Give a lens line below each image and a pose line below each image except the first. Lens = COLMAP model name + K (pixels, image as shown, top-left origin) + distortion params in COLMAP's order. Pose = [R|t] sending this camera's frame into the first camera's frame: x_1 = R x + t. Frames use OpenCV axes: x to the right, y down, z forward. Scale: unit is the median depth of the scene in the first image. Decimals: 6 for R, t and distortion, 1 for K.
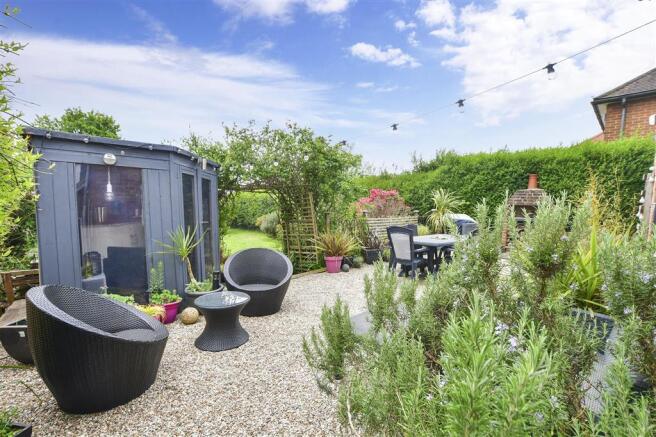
lens RADIAL K [[287.6, 0, 327.7], [0, 287.6, 222.6], [0, 0, 1]] dist [-0.027688, 0.000762]
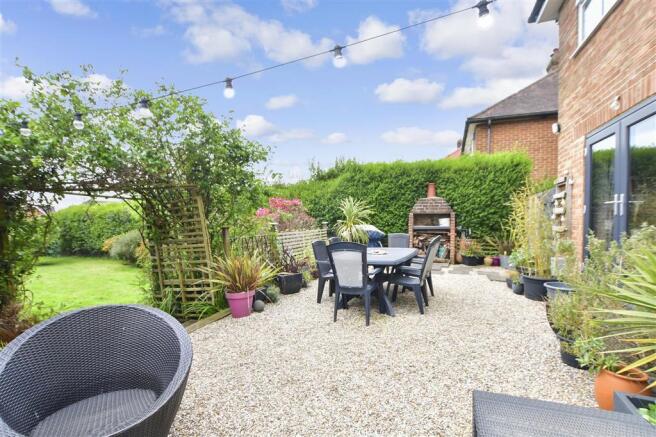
lens RADIAL K [[287.6, 0, 327.7], [0, 287.6, 222.6], [0, 0, 1]] dist [-0.027688, 0.000762]
pose [[0.910695, -0.027747, 0.412146, -0.057758], [0.049981, 0.997813, -0.043262, -0.002861], [-0.410044, 0.059998, 0.910090, 0.264067]]
